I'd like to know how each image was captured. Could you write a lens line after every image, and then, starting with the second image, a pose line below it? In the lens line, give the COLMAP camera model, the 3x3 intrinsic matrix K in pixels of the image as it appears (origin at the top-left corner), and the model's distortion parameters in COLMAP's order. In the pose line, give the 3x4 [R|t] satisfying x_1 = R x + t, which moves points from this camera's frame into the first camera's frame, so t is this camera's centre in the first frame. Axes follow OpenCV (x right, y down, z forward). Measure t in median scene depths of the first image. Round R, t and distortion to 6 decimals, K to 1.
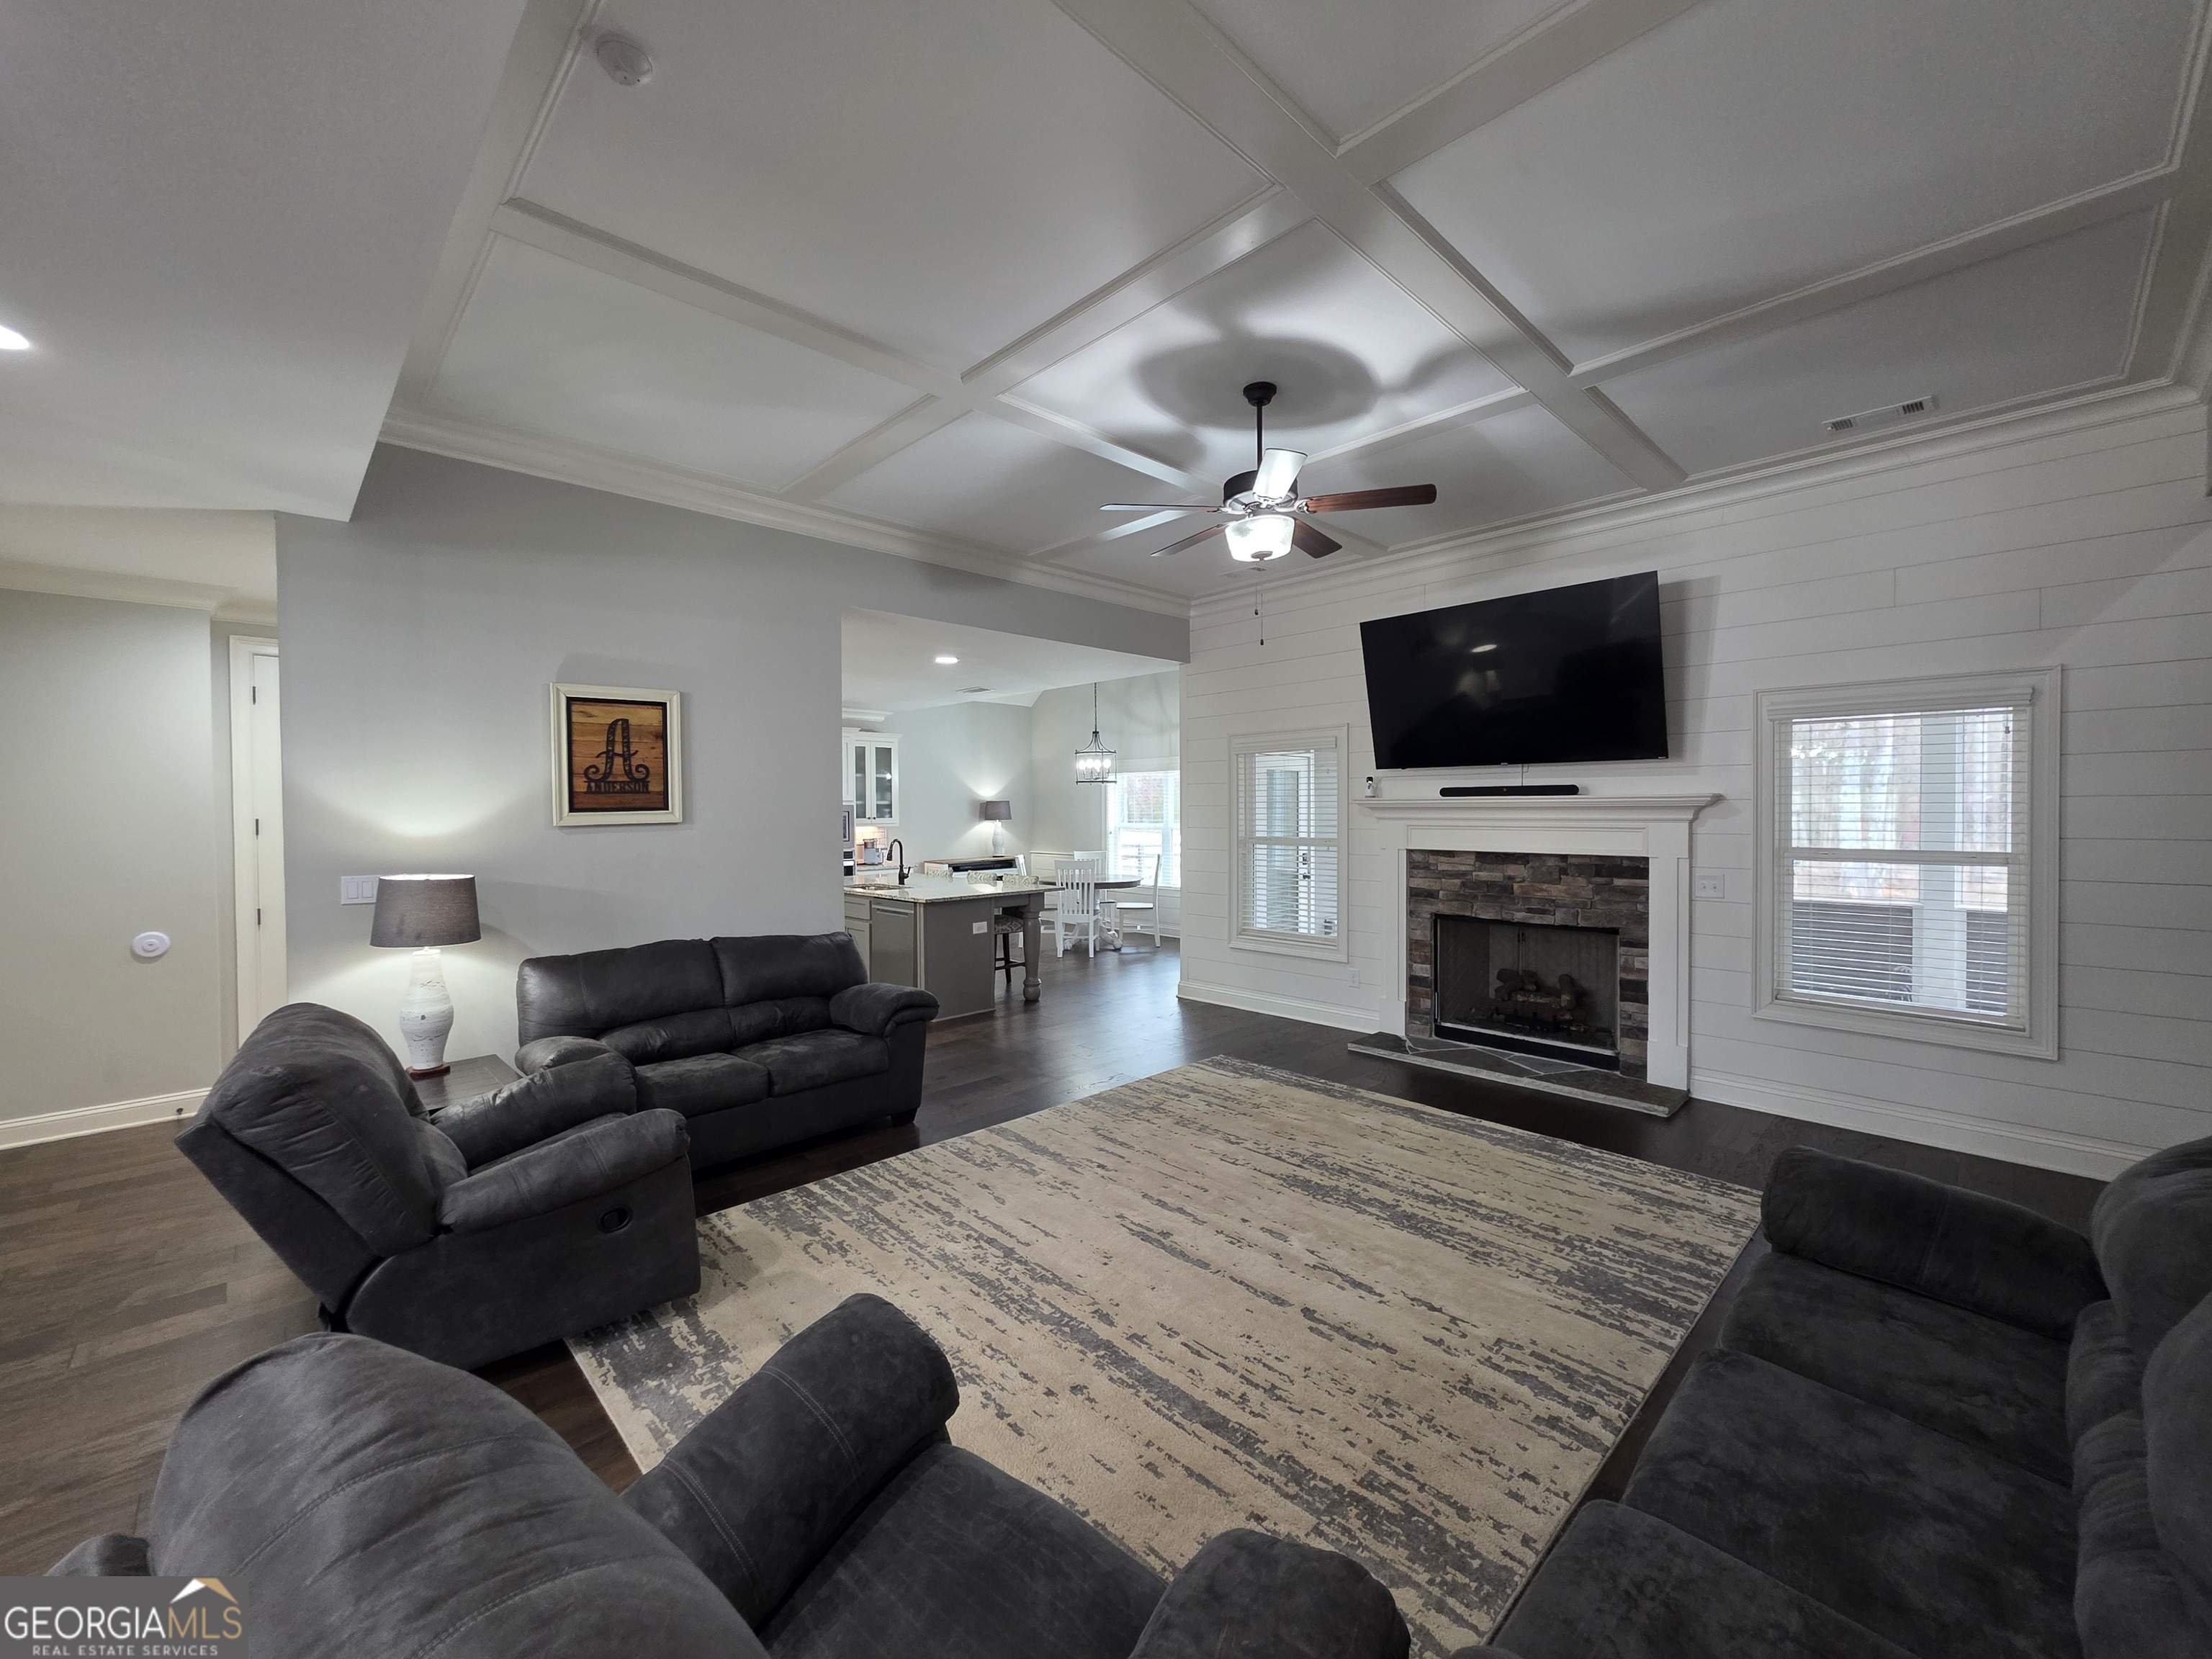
lens RADIAL K [[886.2, 0, 1110.9], [0, 886.2, 825.1], [0, 0, 1]] dist [0.002178, 0.000290]
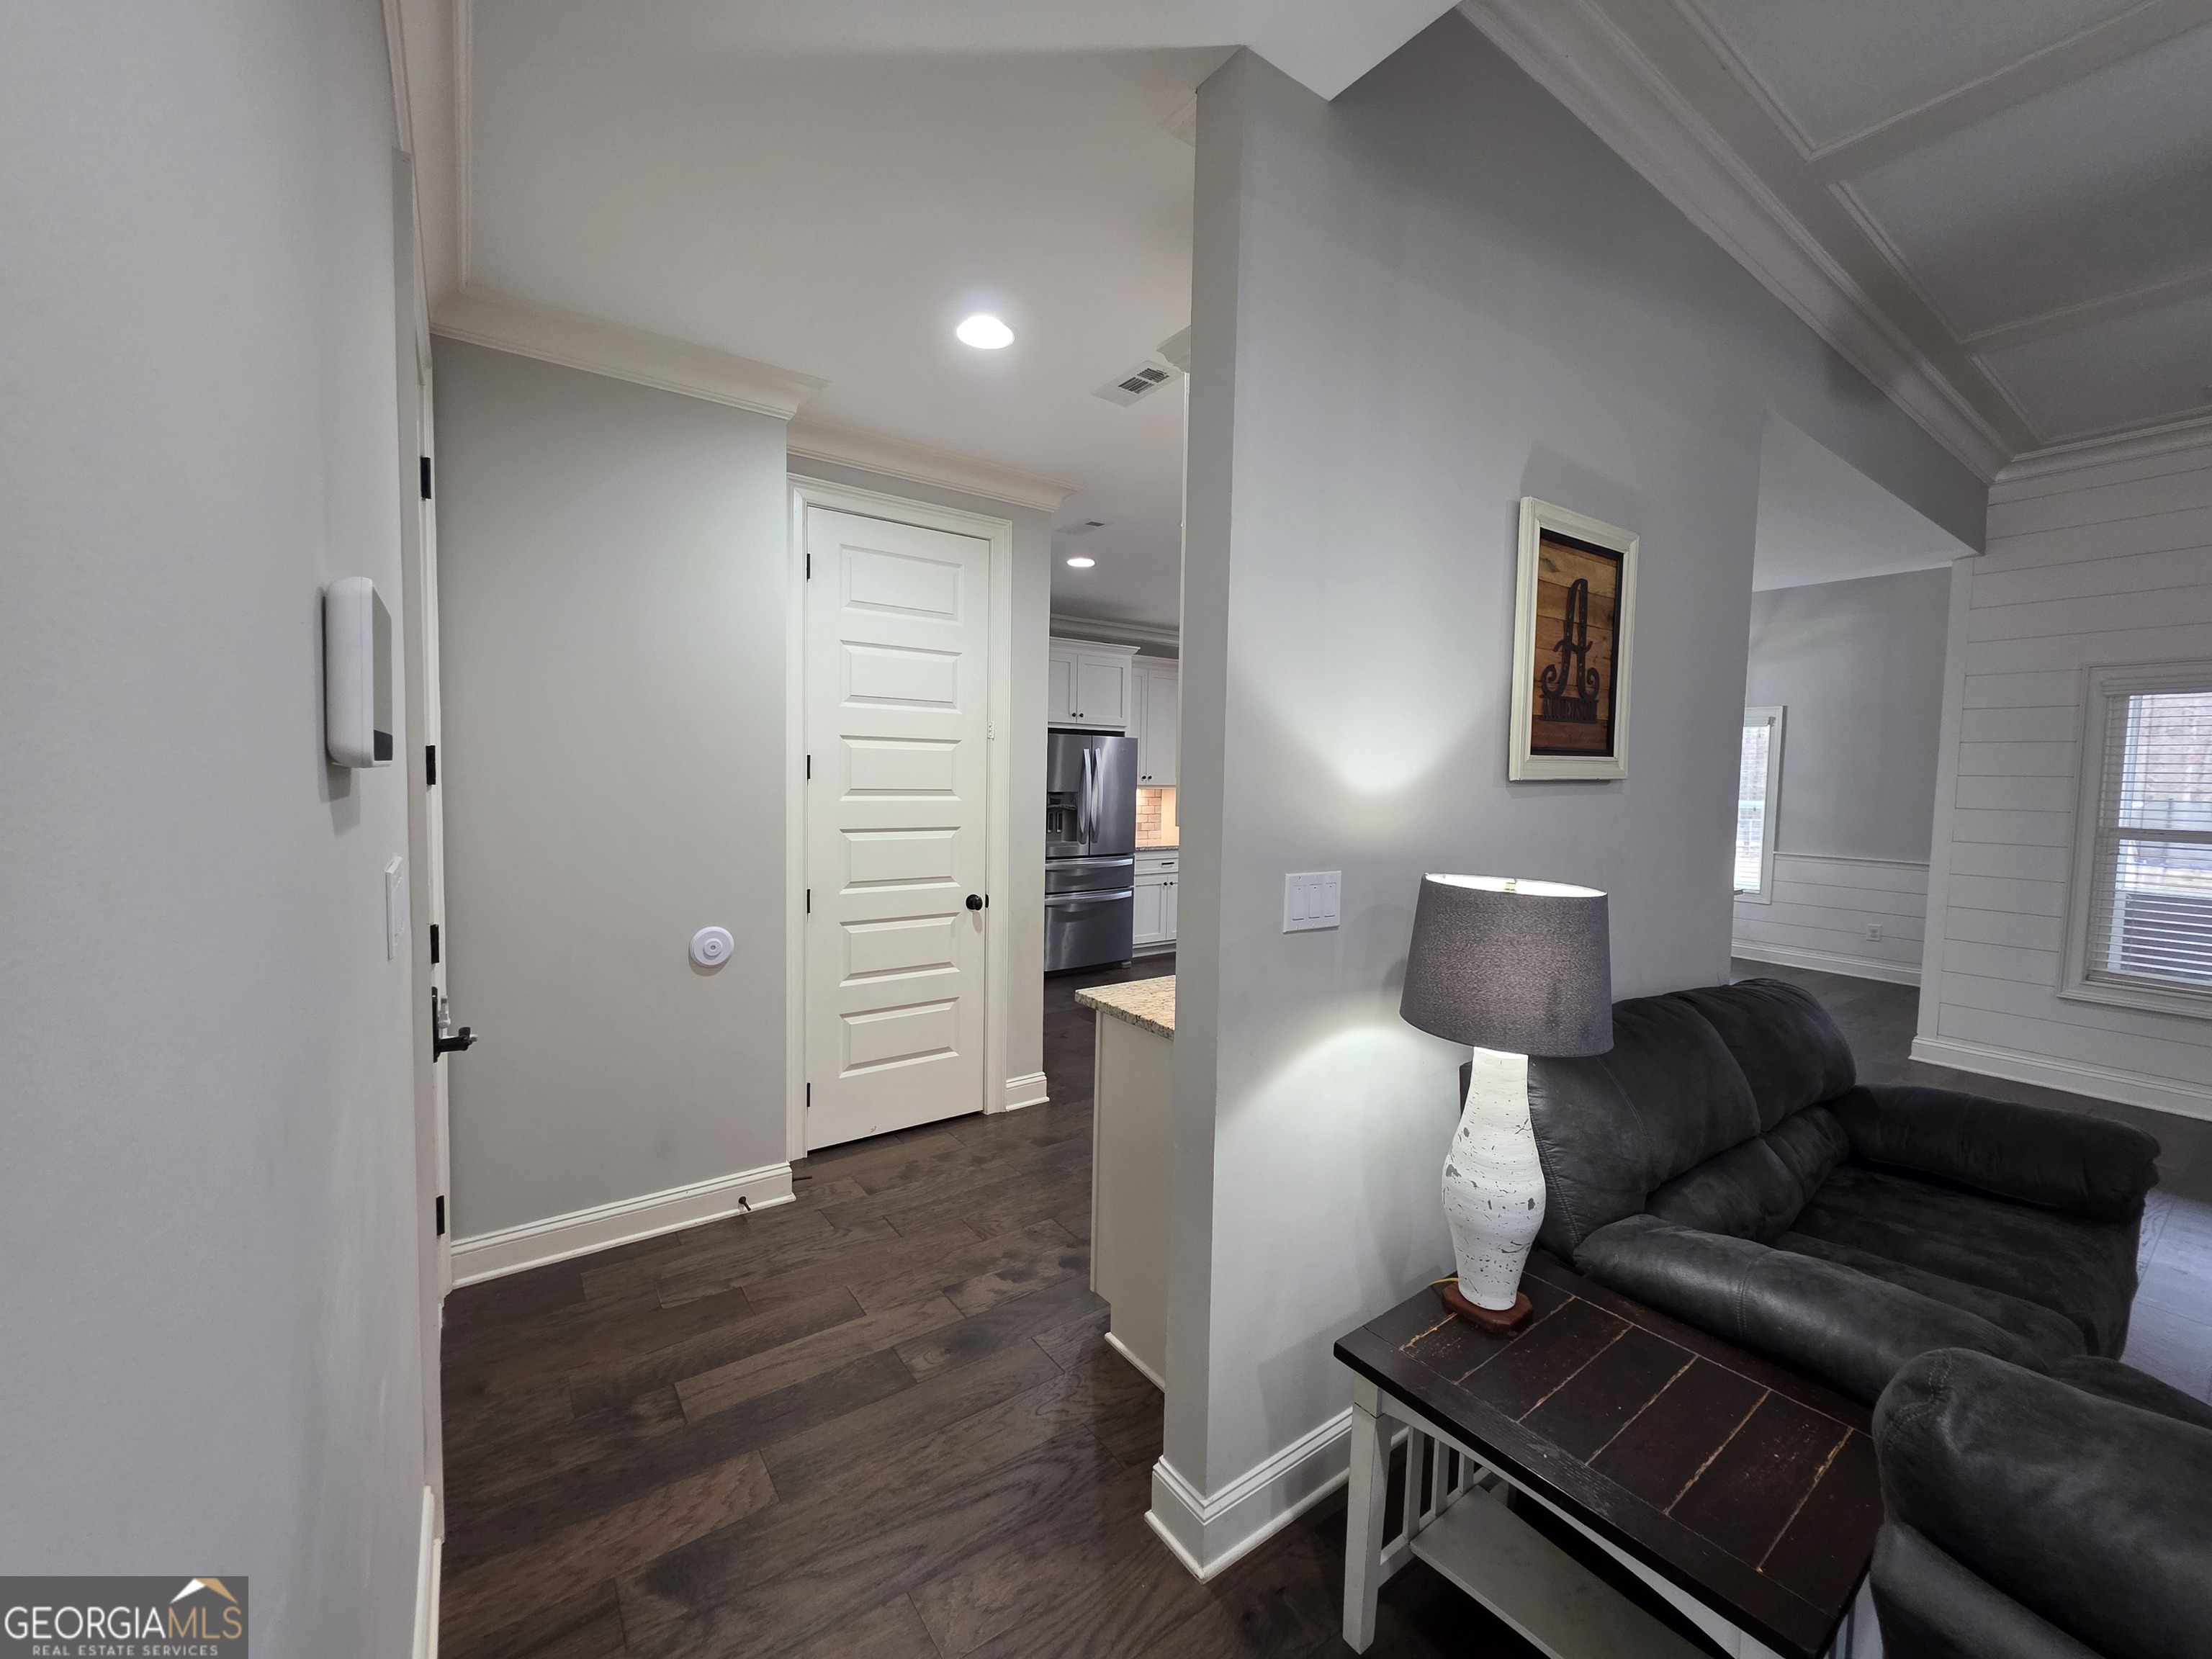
lens RADIAL K [[882.7, 0, 1110.2], [0, 882.7, 824.1], [0, 0, 1]] dist [0.001781, 0.000210]
pose [[0.989177, 0.035221, -0.142435, -0.769407], [-0.029882, 0.998775, 0.039451, 0.013328], [0.143650, -0.034768, 0.989018, 0.449687]]
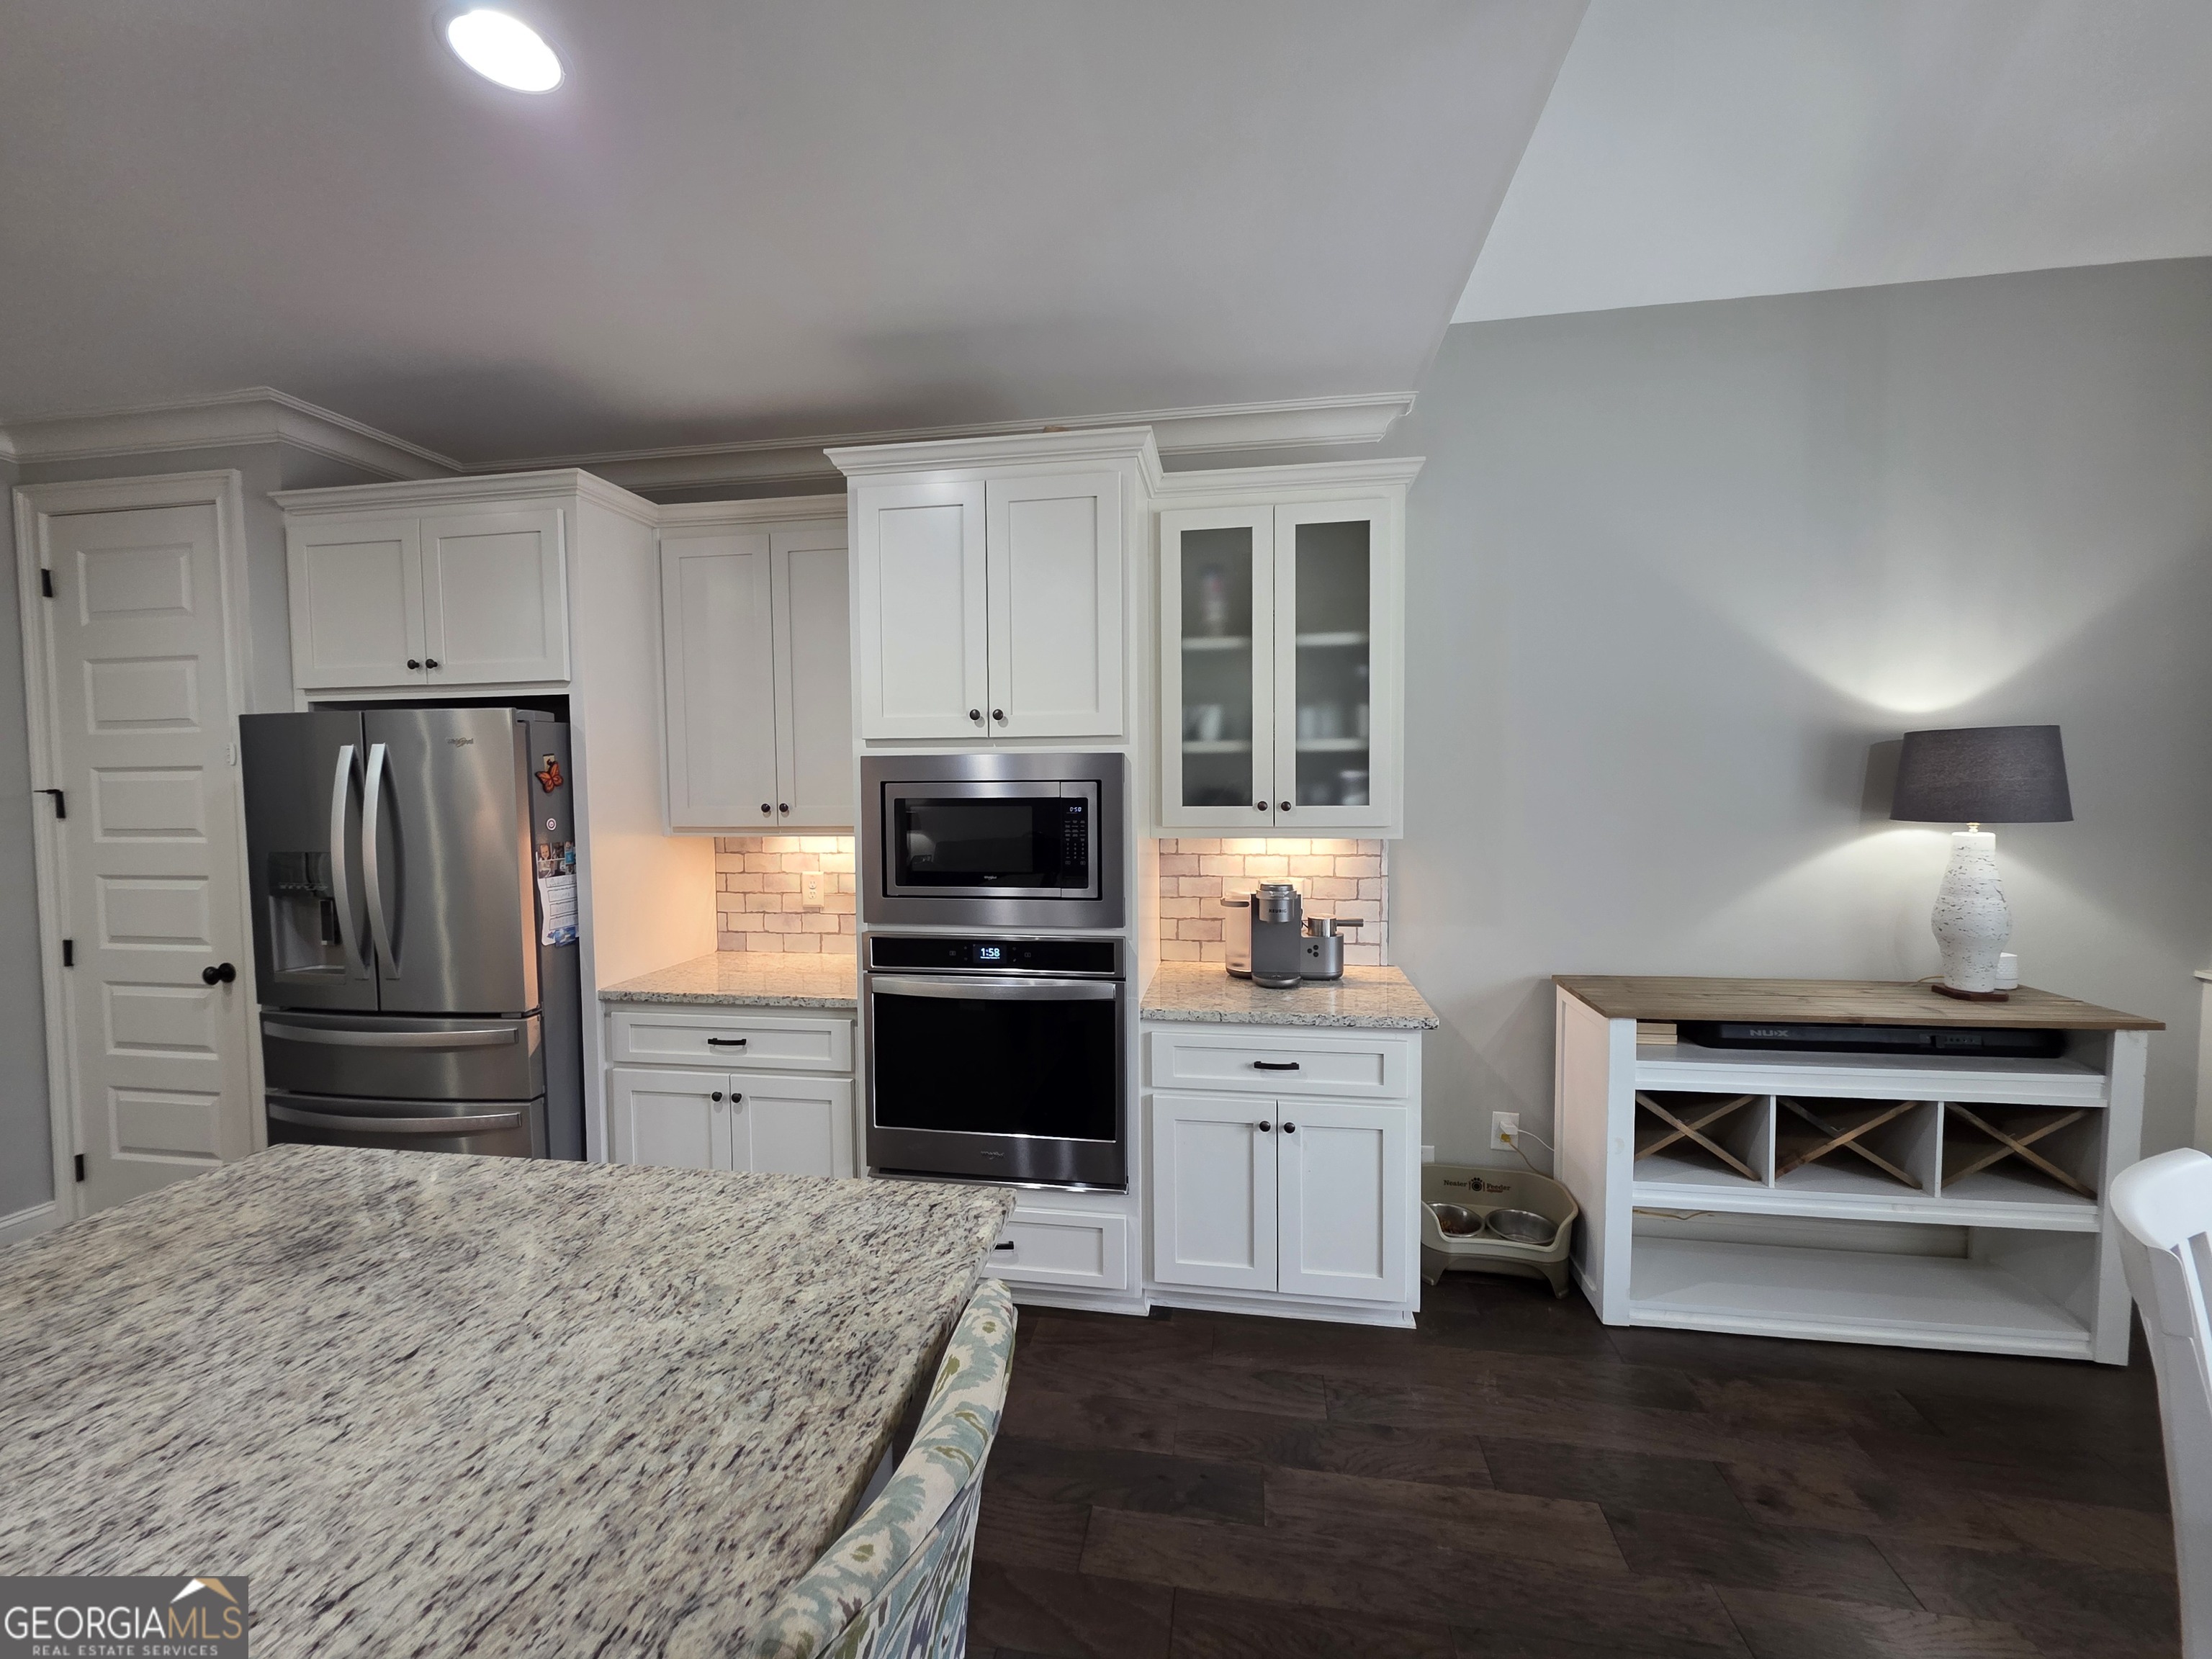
lens RADIAL K [[880.2, 0, 1104.9], [0, 880.2, 822.4], [0, 0, 1]] dist [0.001190, -0.000383]
pose [[0.594976, 0.039123, -0.802791, -0.233495], [-0.011356, 0.999124, 0.040274, -0.031701], [0.803663, -0.014846, 0.594899, 2.001564]]
